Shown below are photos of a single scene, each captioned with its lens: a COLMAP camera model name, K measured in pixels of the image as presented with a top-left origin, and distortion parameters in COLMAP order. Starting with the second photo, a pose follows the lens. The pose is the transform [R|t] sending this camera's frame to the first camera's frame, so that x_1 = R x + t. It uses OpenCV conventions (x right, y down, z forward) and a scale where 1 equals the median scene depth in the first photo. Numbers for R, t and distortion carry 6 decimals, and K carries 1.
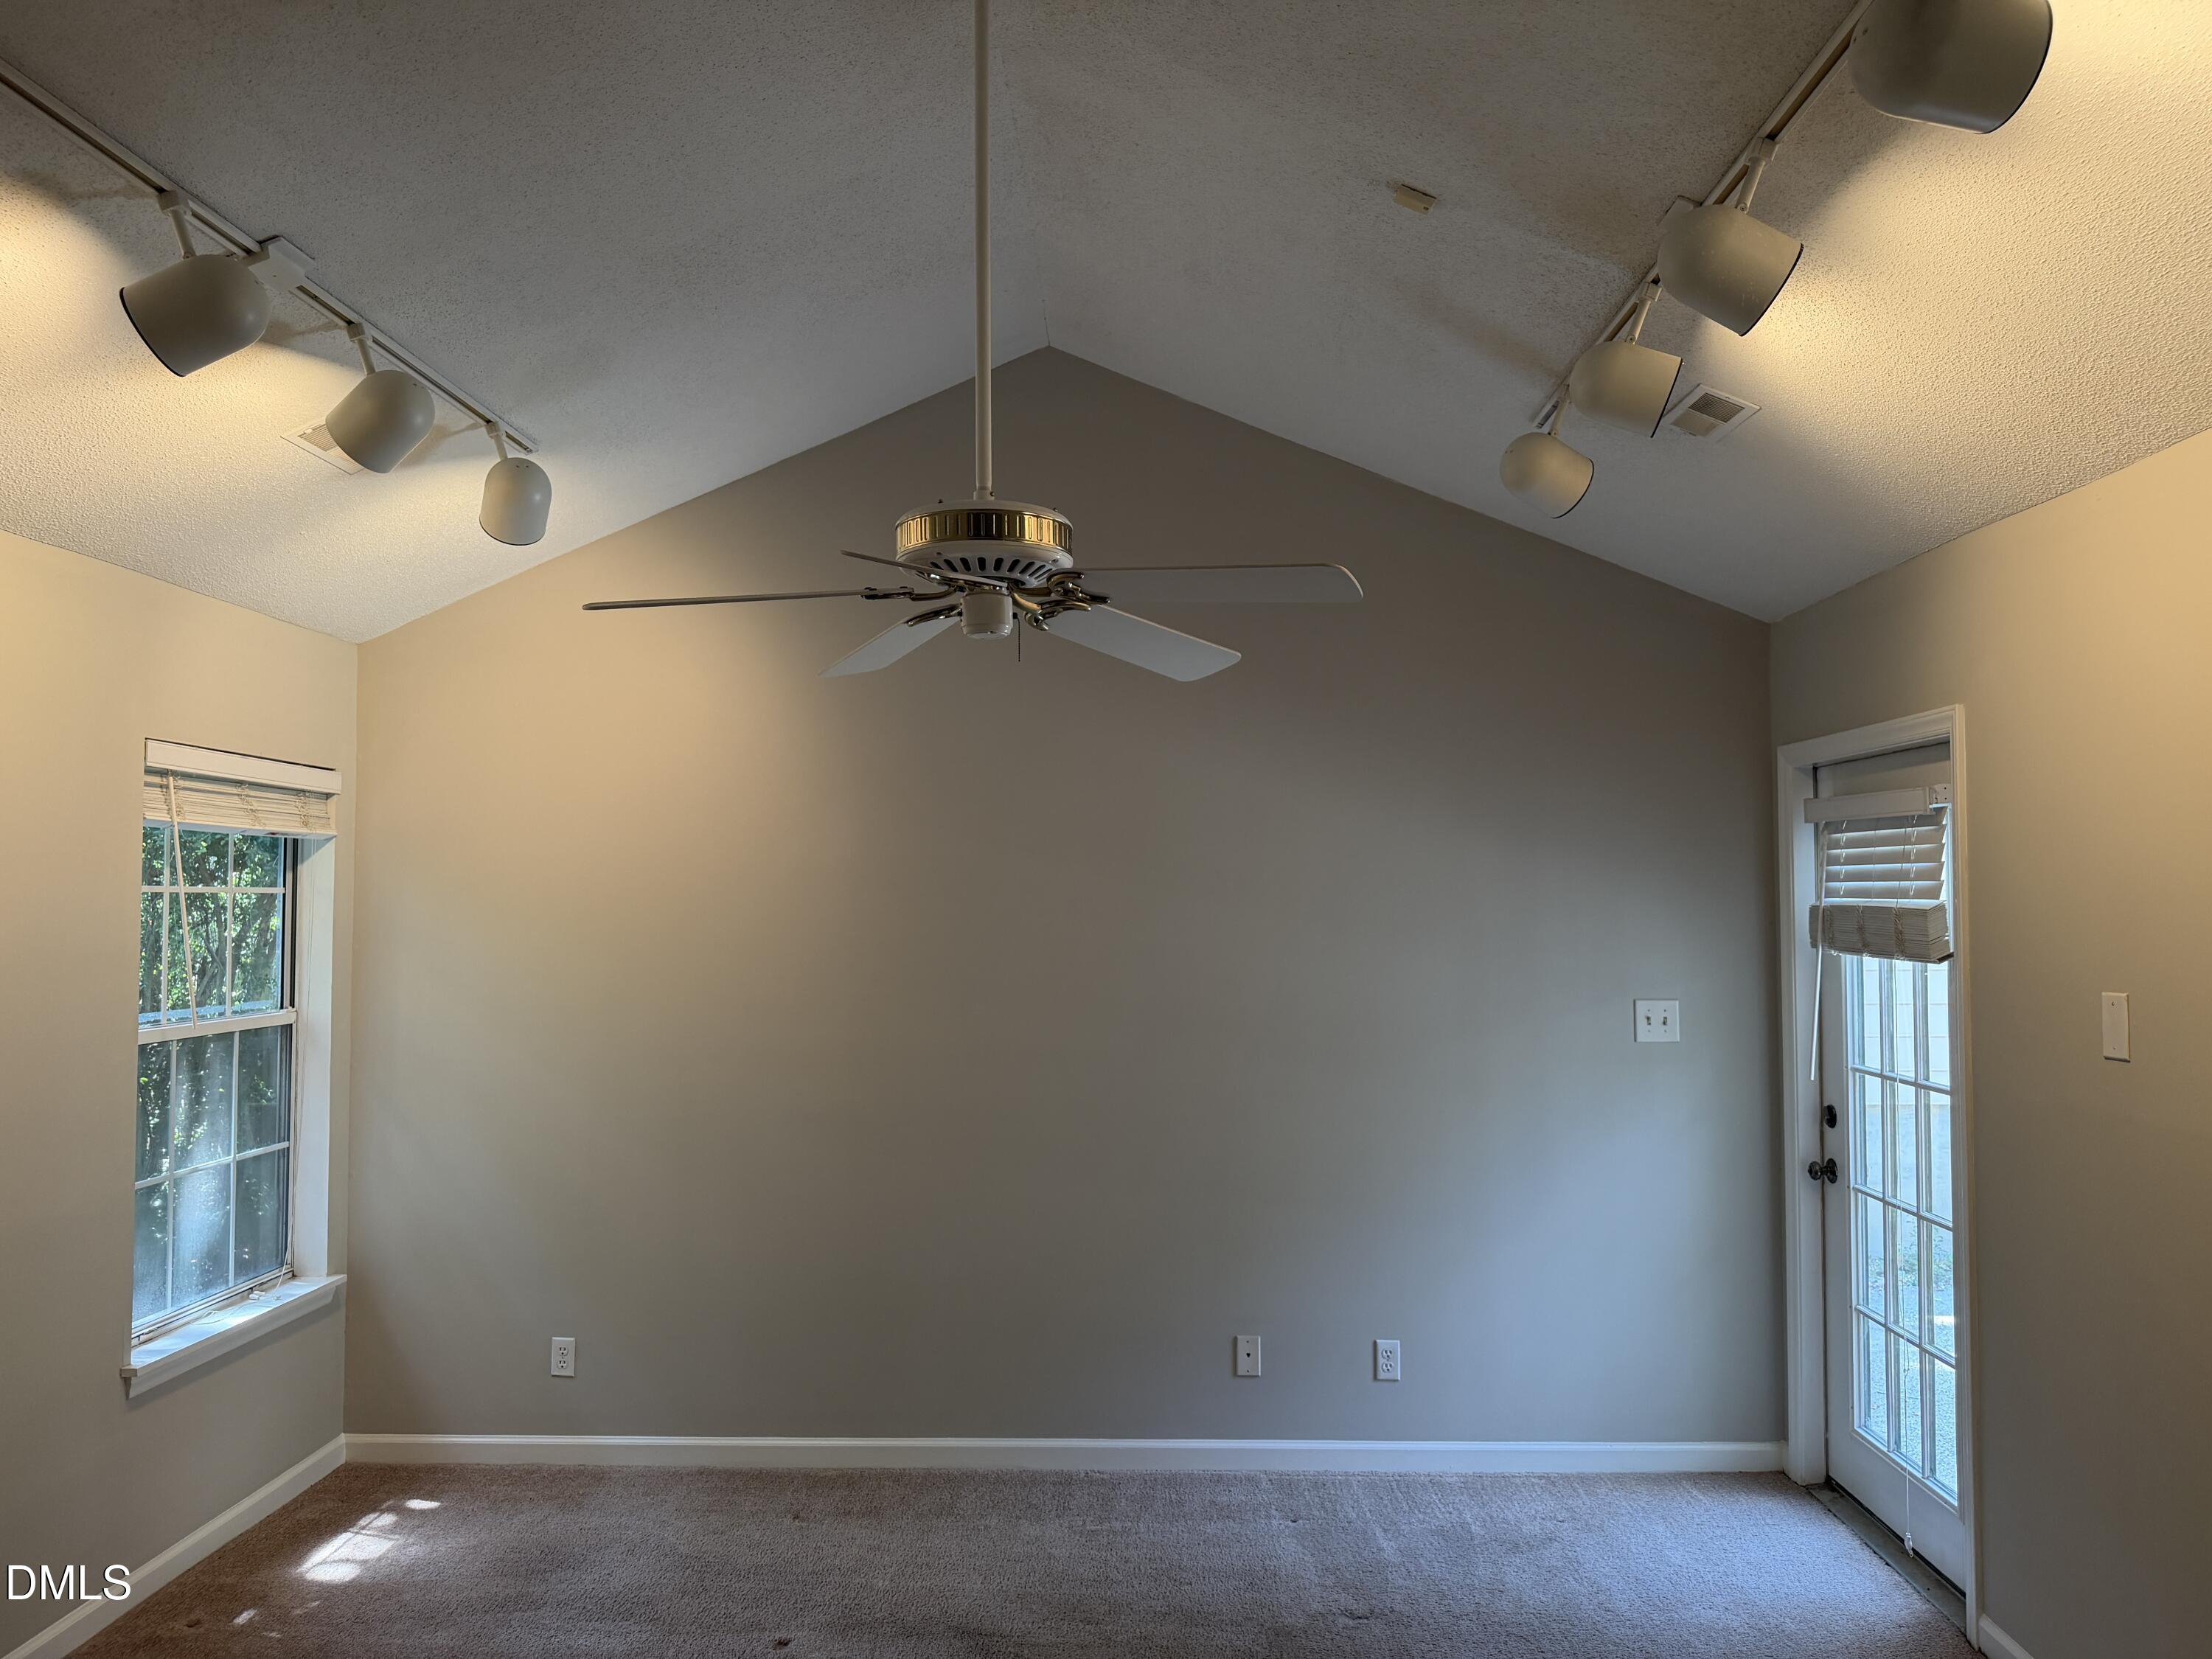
lens RADIAL K [[1553.3, 0, 1109.1], [0, 1553.3, 835.6], [0, 0, 1]] dist [0.123259, -0.189183]
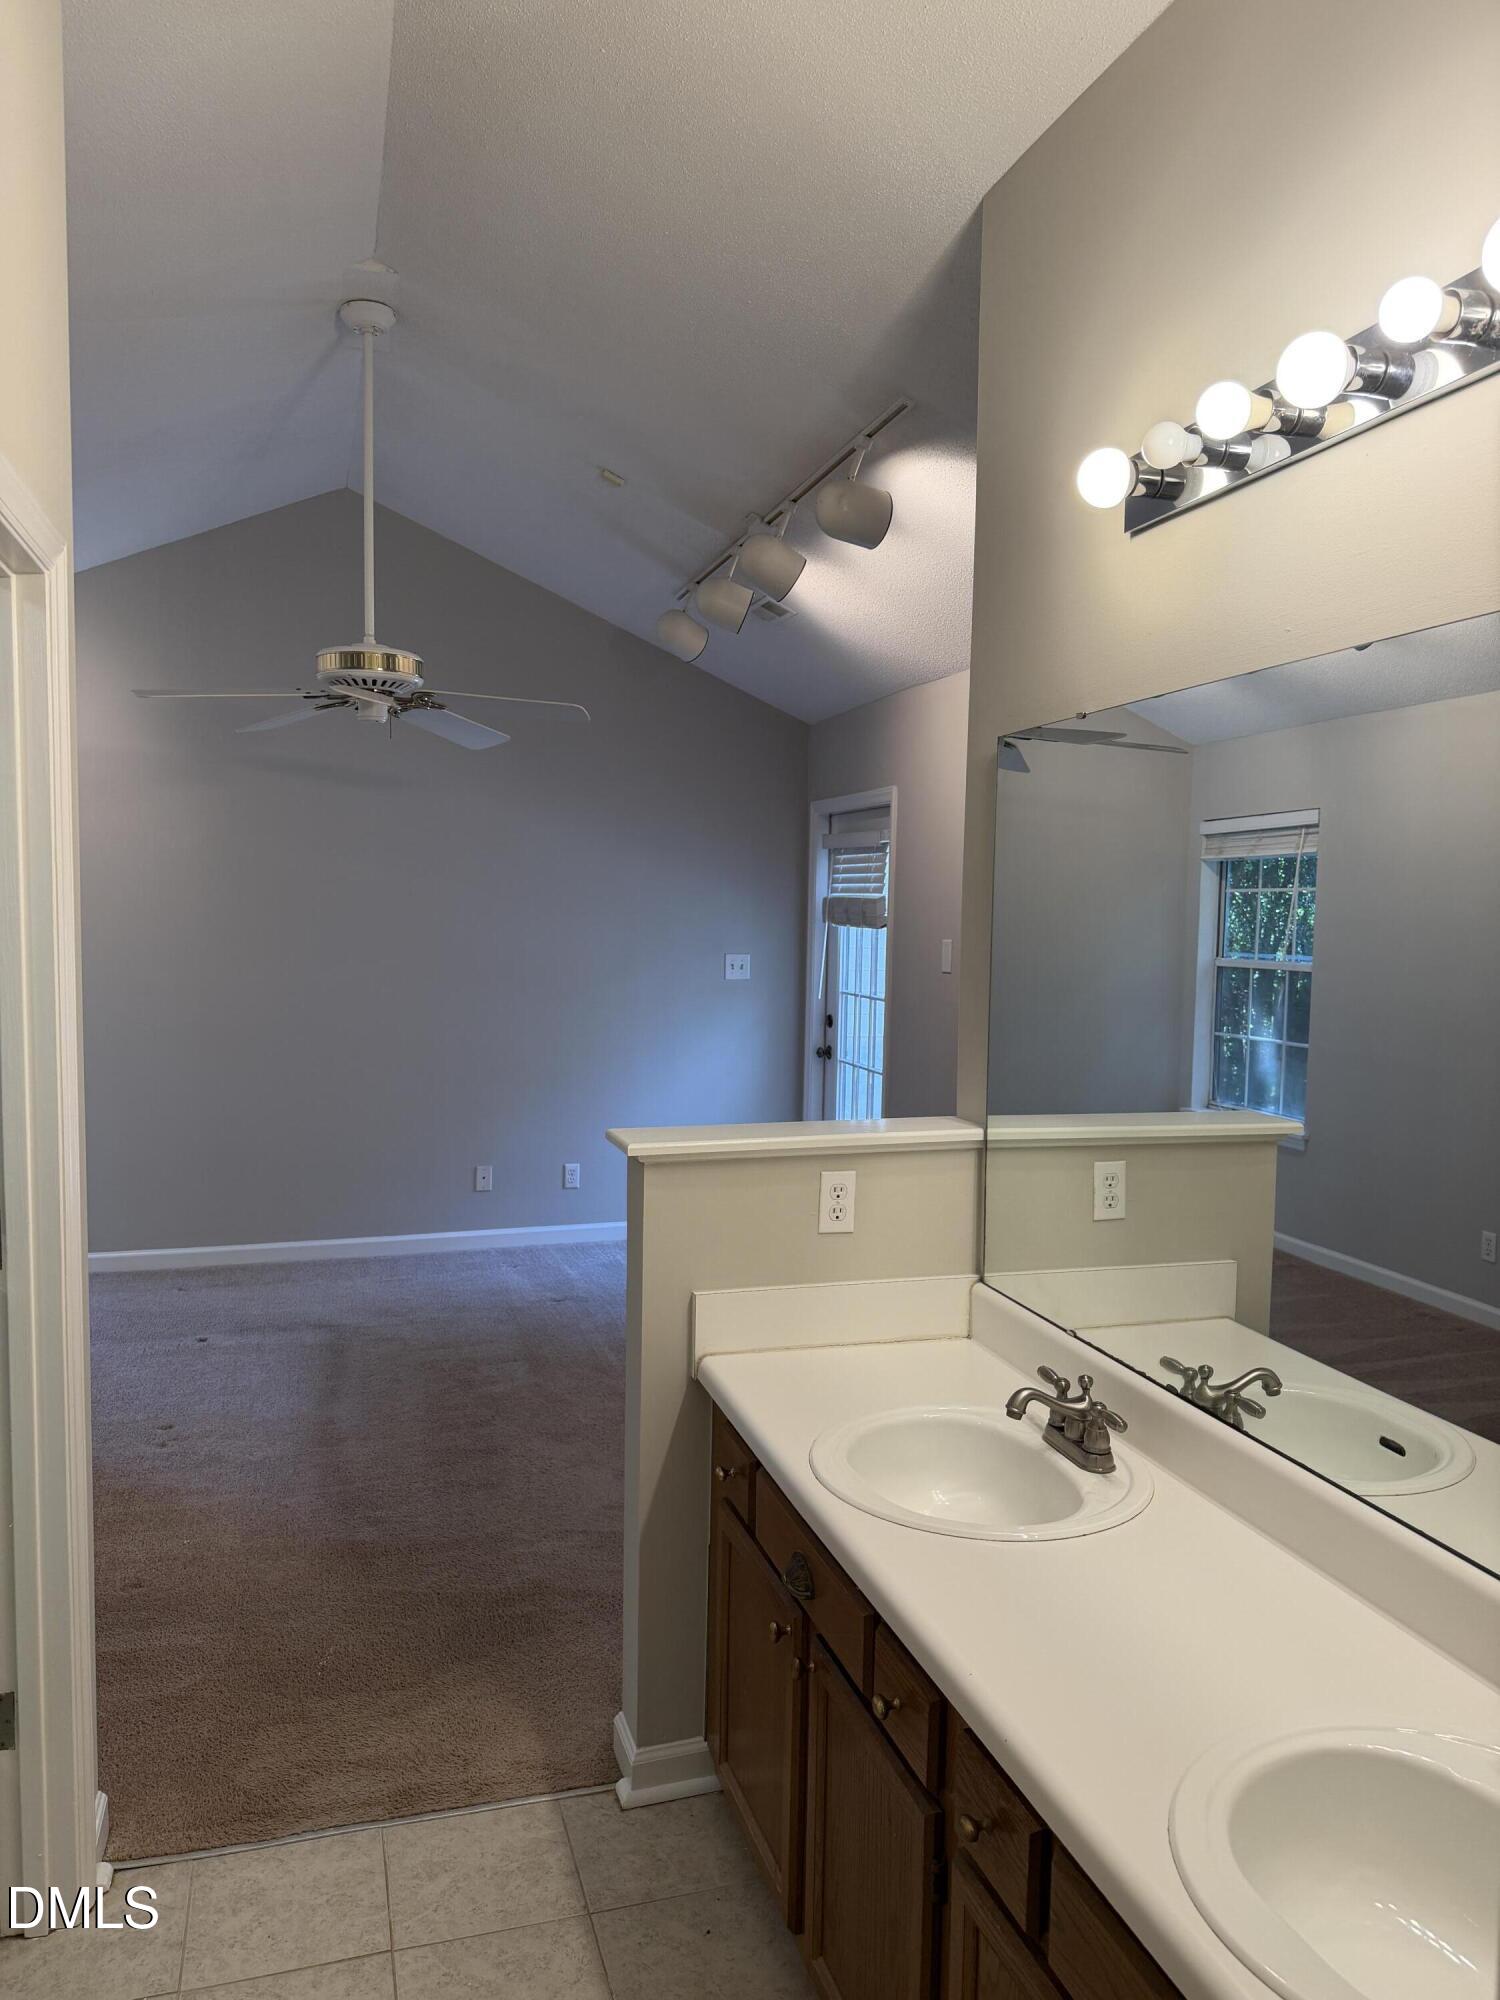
lens RADIAL K [[1441.1, 0, 806.5], [0, 1441.1, 1040.3], [0, 0, 1]] dist [0.005163, -0.000946]
pose [[0.933162, -0.011126, 0.359285, -0.140541], [-0.036671, 0.991359, 0.125944, 0.002052], [-0.357582, -0.130702, 0.924690, -0.476804]]
